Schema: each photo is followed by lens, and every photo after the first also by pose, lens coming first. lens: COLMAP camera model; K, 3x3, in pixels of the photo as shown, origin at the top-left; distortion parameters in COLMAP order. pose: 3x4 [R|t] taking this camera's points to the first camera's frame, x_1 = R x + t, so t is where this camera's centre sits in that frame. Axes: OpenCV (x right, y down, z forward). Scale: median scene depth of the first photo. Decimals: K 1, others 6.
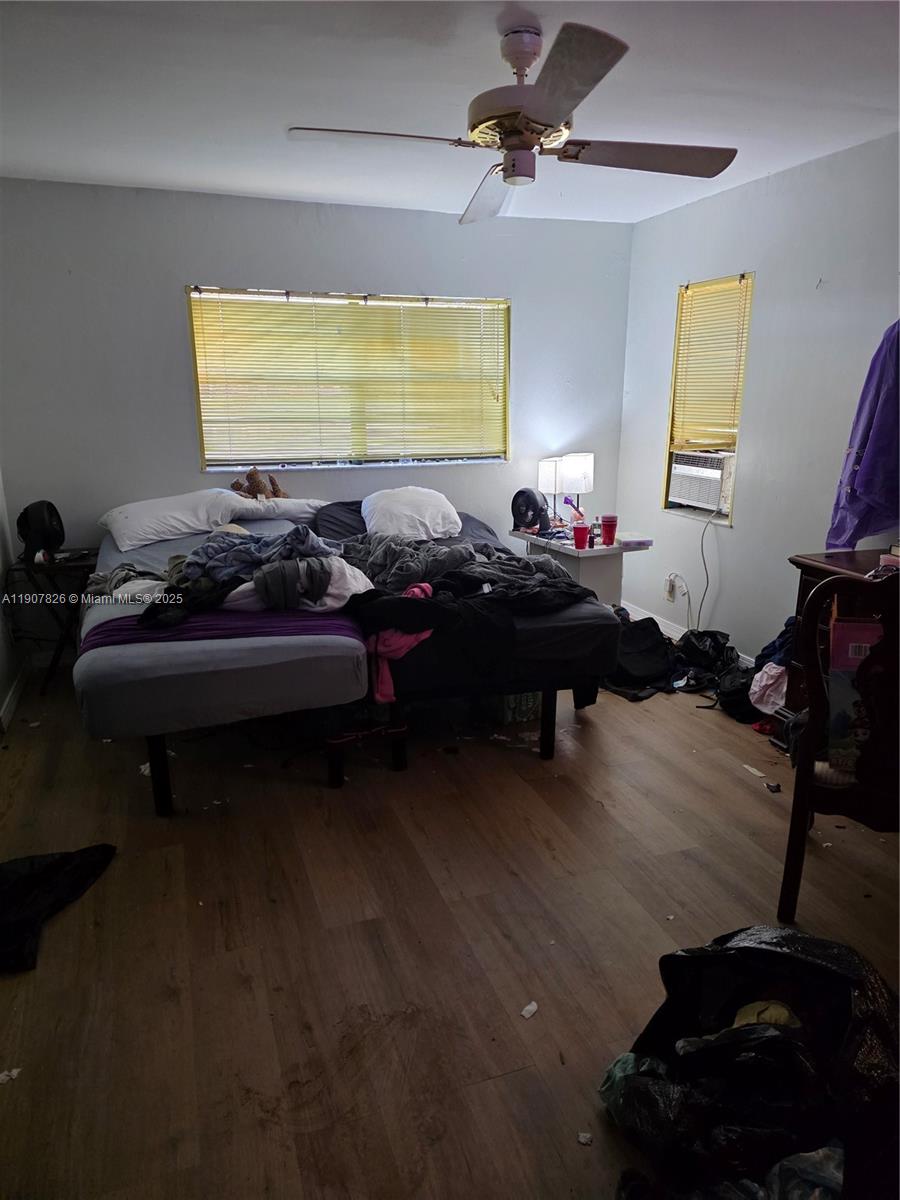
lens RADIAL K [[785.5, 0, 450.0], [0, 785.5, 600.0], [0, 0, 1]] dist [0.099208, -0.092194]
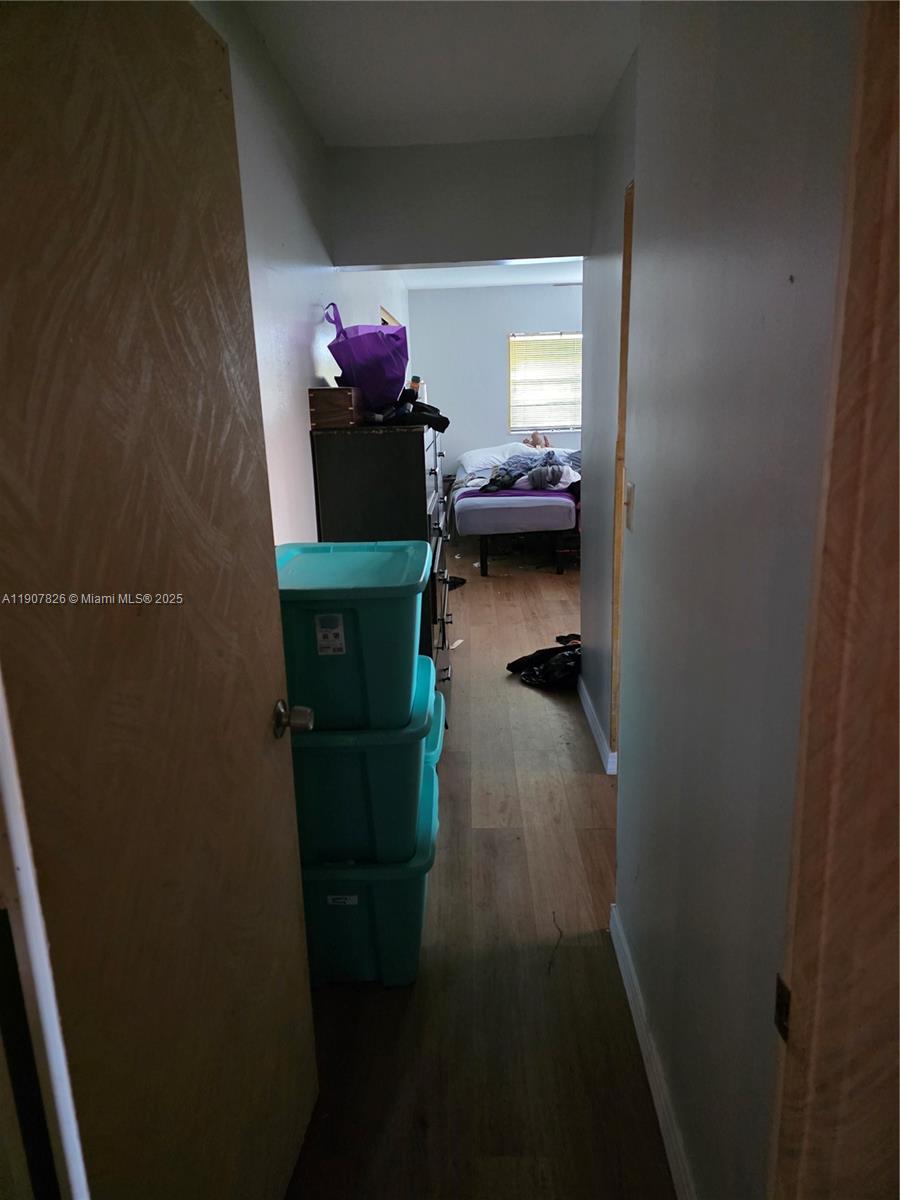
lens RADIAL K [[785.5, 0, 450.0], [0, 785.5, 600.0], [0, 0, 1]] dist [0.099208, -0.092194]
pose [[0.932698, 0.063590, -0.355009, 0.341315], [-0.061046, 0.997966, 0.018374, 0.286638], [0.355455, 0.004534, 0.934682, -1.098321]]
